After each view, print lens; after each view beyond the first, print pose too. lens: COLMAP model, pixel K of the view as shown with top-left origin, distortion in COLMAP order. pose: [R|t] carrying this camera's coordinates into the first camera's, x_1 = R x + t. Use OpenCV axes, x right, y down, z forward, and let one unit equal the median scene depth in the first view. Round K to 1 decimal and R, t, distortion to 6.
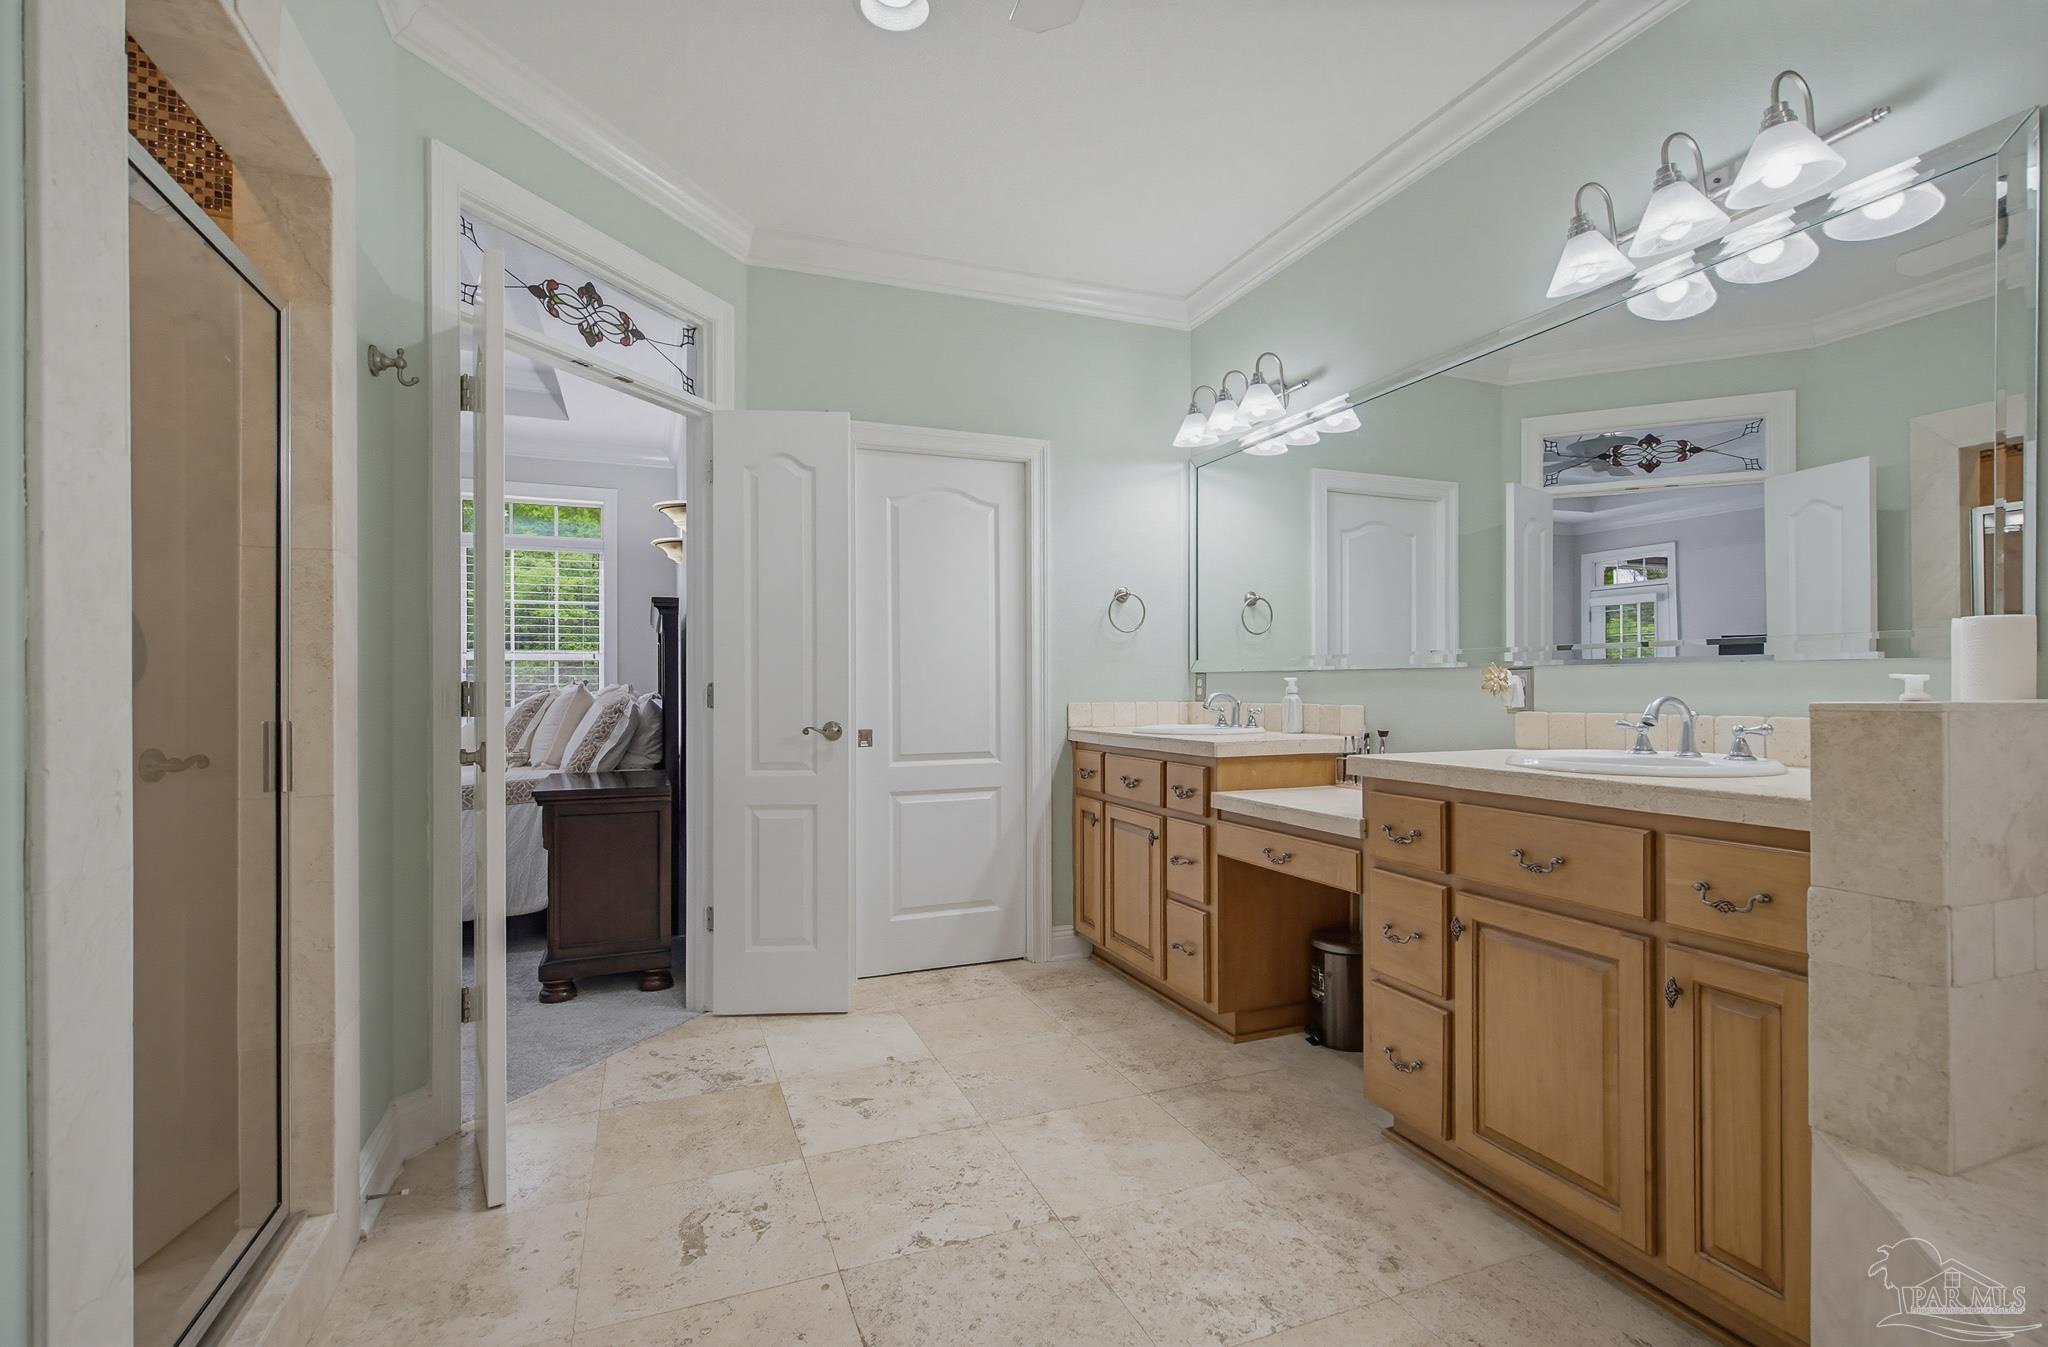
lens RADIAL K [[977.5, 0, 1039.7], [0, 977.5, 677.4], [0, 0, 1]] dist [0.001358, -0.000092]
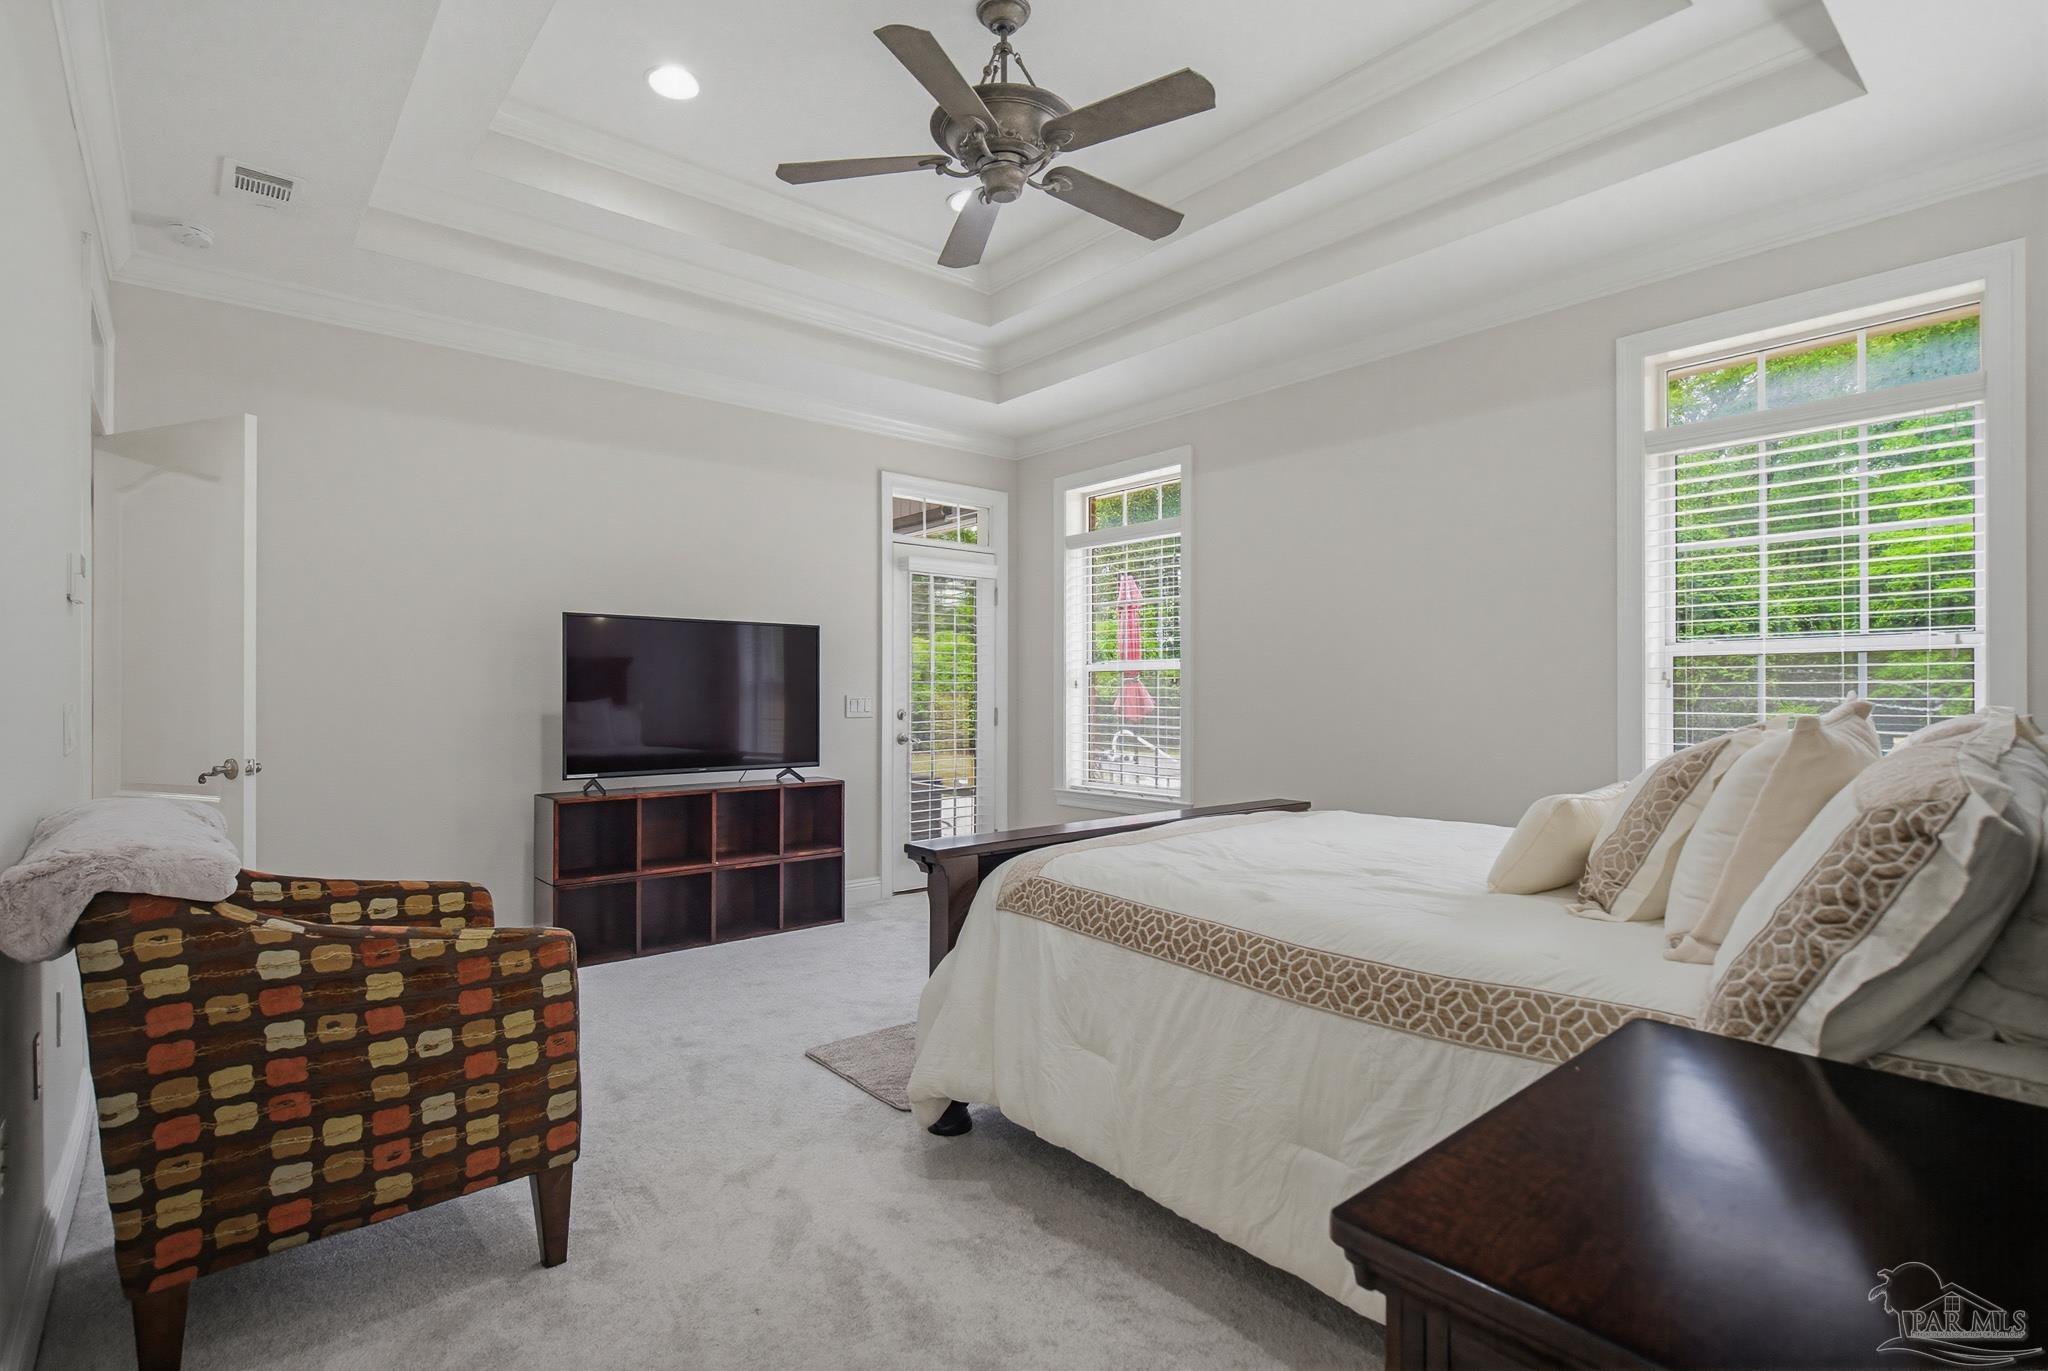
lens RADIAL K [[987.5, 0, 1026.3], [0, 987.5, 694.3], [0, 0, 1]] dist [0.004921, 0.000873]
pose [[0.324748, 0.000349, -0.945801, -0.172190], [0.017636, 0.999824, 0.006425, -0.006897], [0.945636, -0.018767, 0.324684, 0.463913]]
